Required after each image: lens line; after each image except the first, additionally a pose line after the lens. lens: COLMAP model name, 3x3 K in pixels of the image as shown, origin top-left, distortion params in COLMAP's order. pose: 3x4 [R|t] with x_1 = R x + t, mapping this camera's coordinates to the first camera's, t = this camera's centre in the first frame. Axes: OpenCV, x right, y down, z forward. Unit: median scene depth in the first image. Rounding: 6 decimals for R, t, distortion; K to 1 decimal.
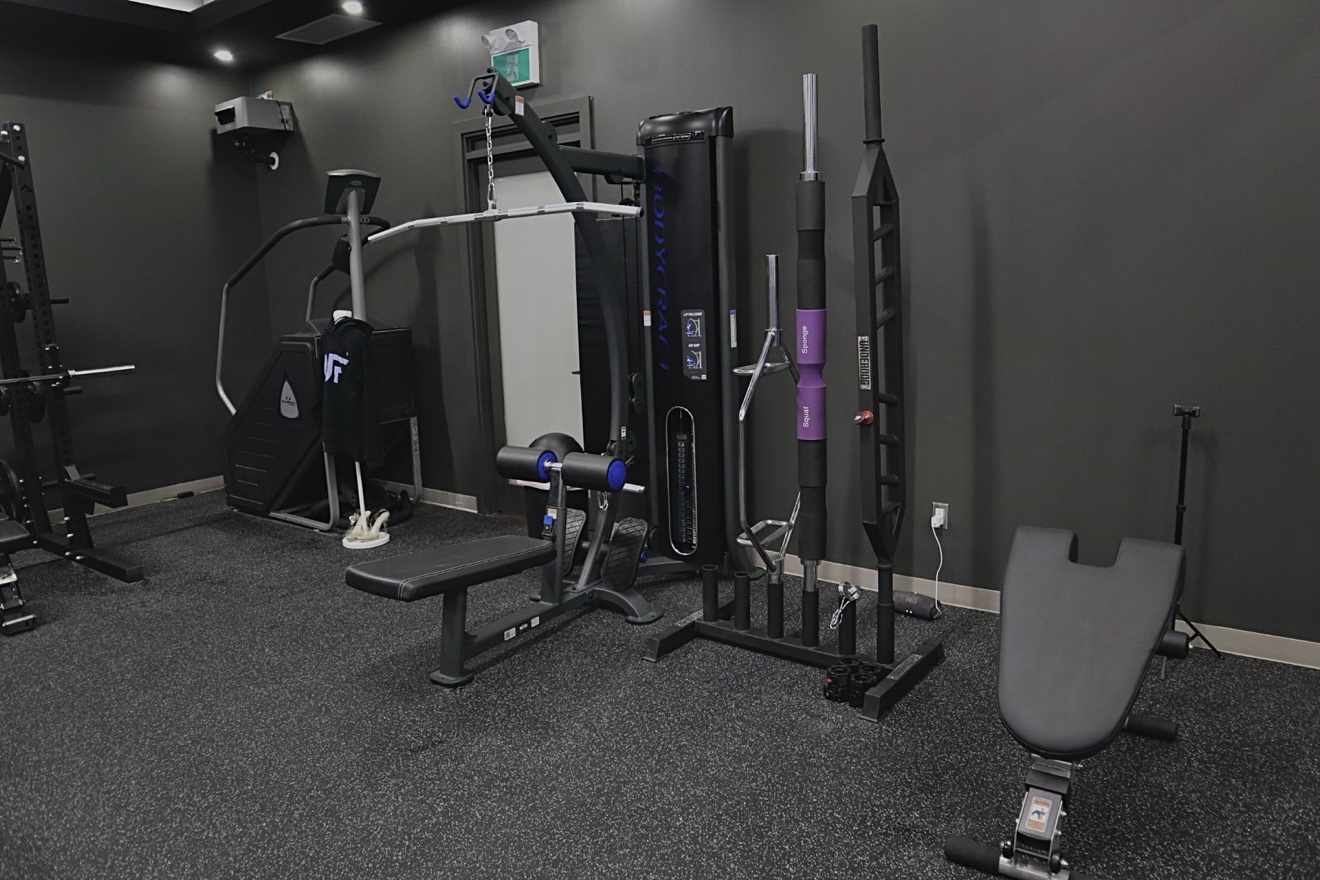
lens RADIAL K [[904.6, 0, 658.3], [0, 904.6, 458.2], [0, 0, 1]] dist [-0.127428, 0.080932]
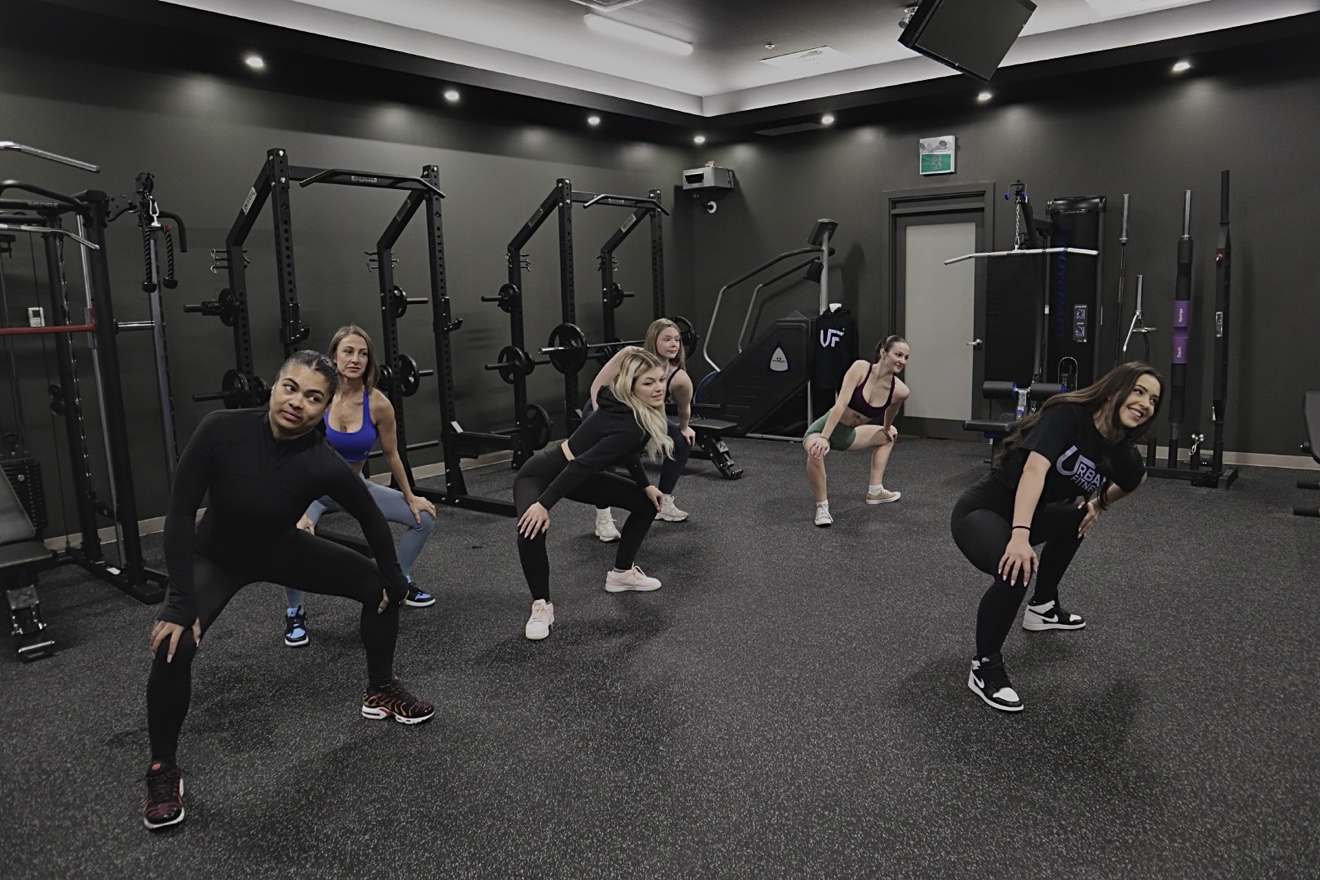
lens RADIAL K [[921.1, 0, 637.9], [0, 921.1, 440.9], [0, 0, 1]] dist [-0.123073, 0.086726]
pose [[0.998080, 0.010443, -0.061048, -0.680406], [-0.013052, 0.999012, -0.042487, 0.186090], [0.060544, 0.043203, 0.997230, -0.794238]]
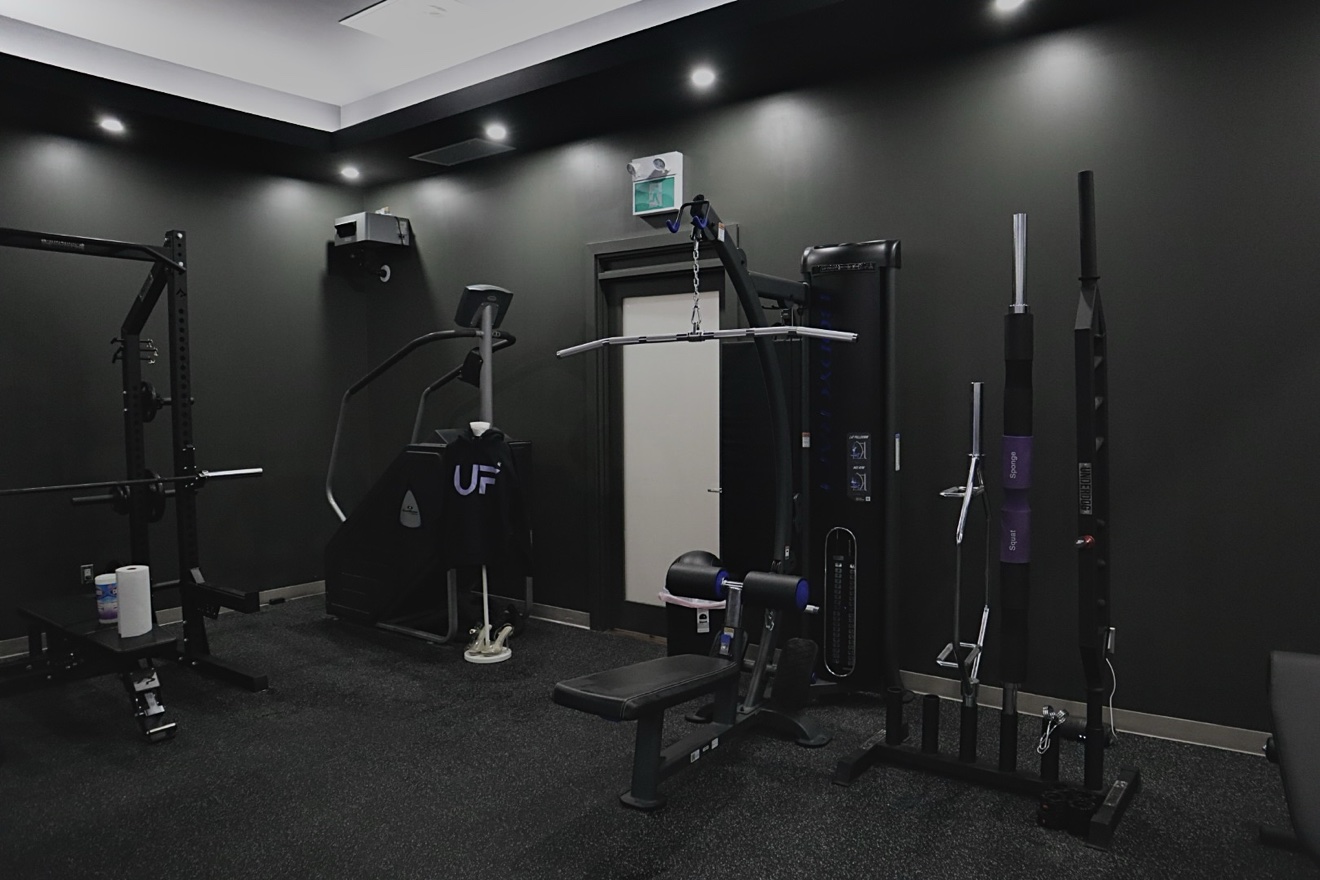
lens RADIAL K [[904.6, 0, 658.3], [0, 904.6, 458.2], [0, 0, 1]] dist [-0.127428, 0.080932]
pose [[0.999686, 0.024965, 0.002321, -0.171305], [-0.024451, 0.991199, -0.130104, 0.001720], [-0.005549, 0.130007, 0.991498, -0.003610]]
